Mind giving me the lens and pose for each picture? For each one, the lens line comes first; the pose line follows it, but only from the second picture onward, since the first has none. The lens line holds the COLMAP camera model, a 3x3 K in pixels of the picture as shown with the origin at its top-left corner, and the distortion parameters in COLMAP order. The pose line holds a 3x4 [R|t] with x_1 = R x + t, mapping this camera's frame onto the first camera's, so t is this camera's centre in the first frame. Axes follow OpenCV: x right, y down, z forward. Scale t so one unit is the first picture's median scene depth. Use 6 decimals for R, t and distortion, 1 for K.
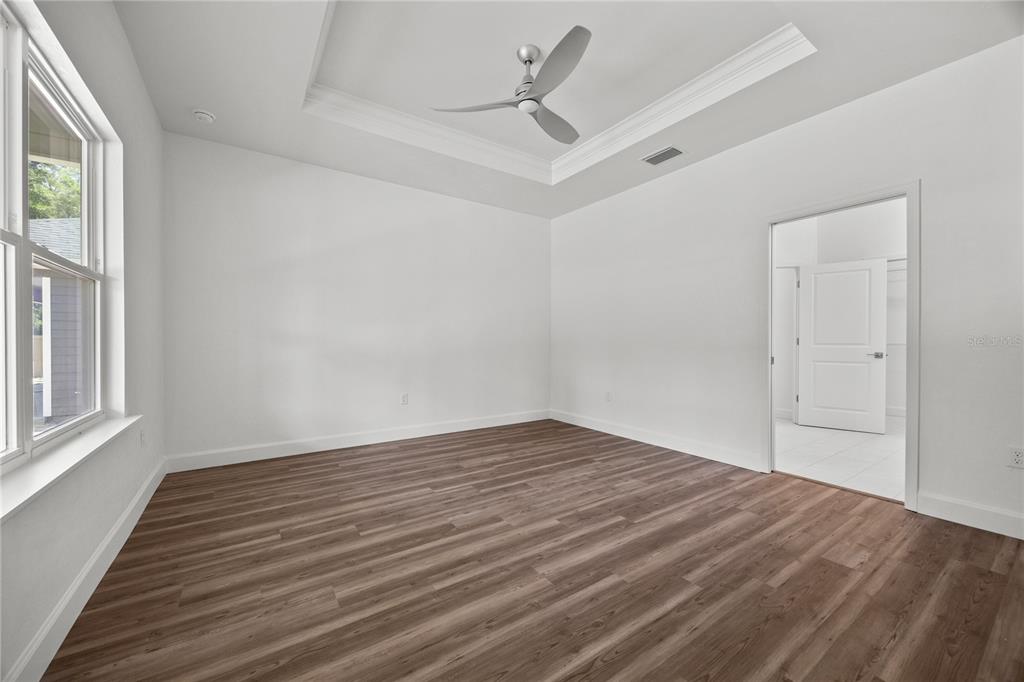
lens RADIAL K [[393.9, 0, 510.9], [0, 393.9, 341.7], [0, 0, 1]] dist [-0.002940, -0.000097]
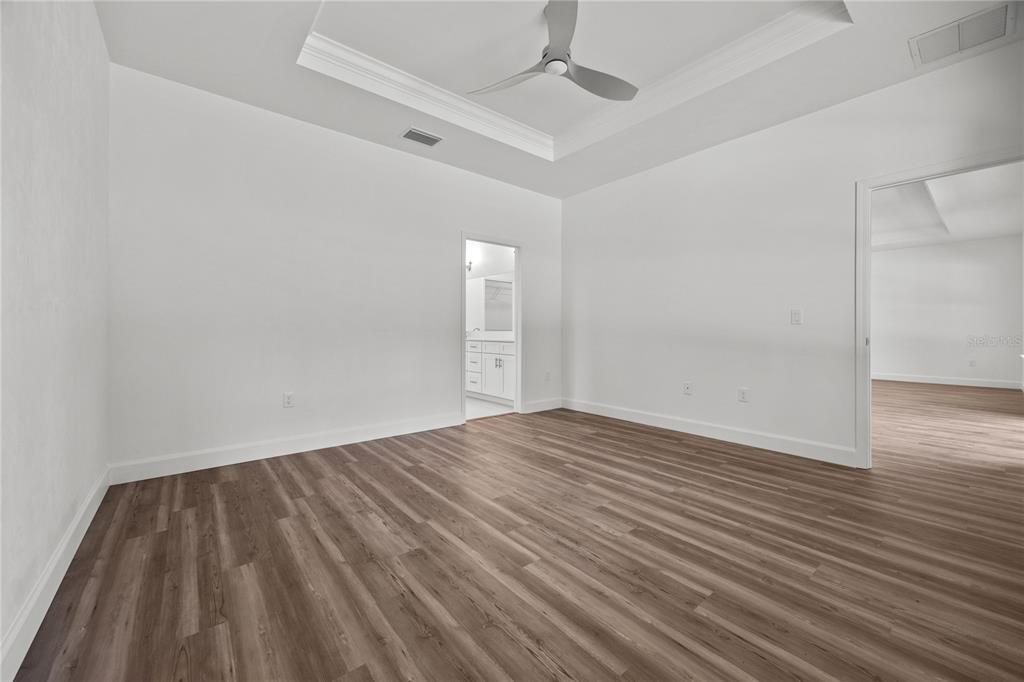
lens RADIAL K [[393.9, 0, 510.9], [0, 393.9, 341.7], [0, 0, 1]] dist [-0.002940, -0.000097]
pose [[-0.090489, -0.027026, 0.995531, -0.942753], [-0.002333, 0.999635, 0.026925, 0.021108], [-0.995895, 0.000114, -0.090519, 1.291373]]
